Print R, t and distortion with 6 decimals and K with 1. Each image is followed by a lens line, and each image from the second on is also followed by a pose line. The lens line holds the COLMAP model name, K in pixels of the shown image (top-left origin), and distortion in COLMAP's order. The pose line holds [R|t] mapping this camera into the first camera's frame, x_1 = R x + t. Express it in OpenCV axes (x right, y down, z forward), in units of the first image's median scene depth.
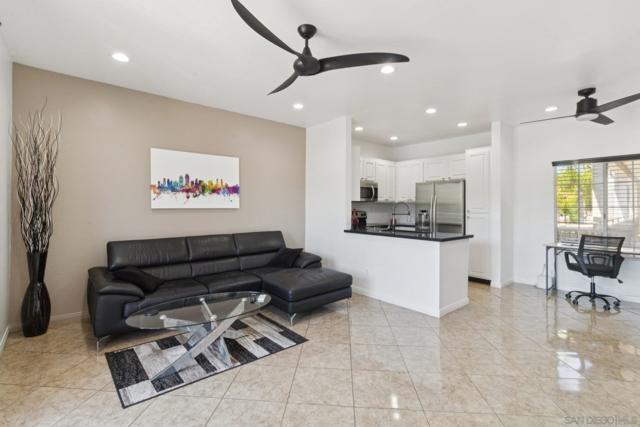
lens RADIAL K [[296.6, 0, 312.4], [0, 296.6, 203.5], [0, 0, 1]] dist [0.001865, 0.000292]
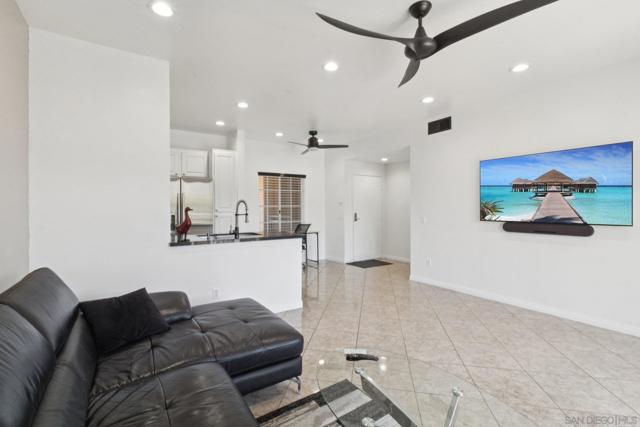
lens RADIAL K [[292.3, 0, 321.0], [0, 292.3, 210.1], [0, 0, 1]] dist [0.000101, 0.000053]
pose [[0.105325, -0.012663, 0.994357, -0.508351], [-0.006429, 0.999889, 0.013415, 0.010066], [-0.994417, -0.007806, 0.105232, 0.661554]]
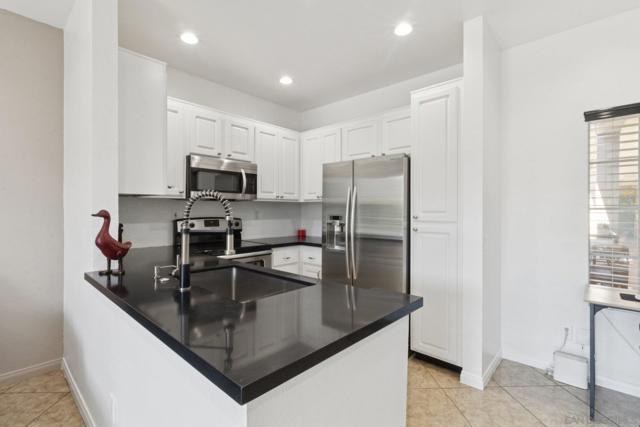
lens RADIAL K [[298.4, 0, 310.4], [0, 298.4, 211.4], [0, 0, 1]] dist [0.001356, 0.000099]
pose [[0.992257, -0.005234, 0.124090, 0.357224], [0.003272, 0.999866, 0.016010, 0.008912], [-0.124157, -0.015480, 0.992142, 0.652383]]
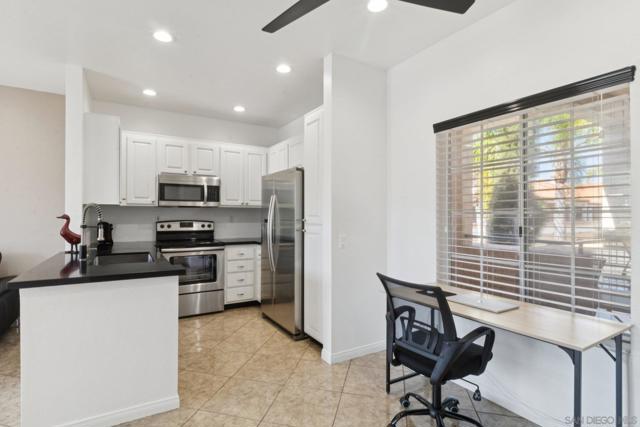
lens RADIAL K [[313.4, 0, 306.2], [0, 313.4, 214.7], [0, 0, 1]] dist [0.001181, 0.000138]
pose [[0.986742, -0.005299, -0.162213, 0.758151], [0.006950, 0.999930, 0.009614, 0.009983], [0.162151, -0.010614, 0.986709, 0.482603]]
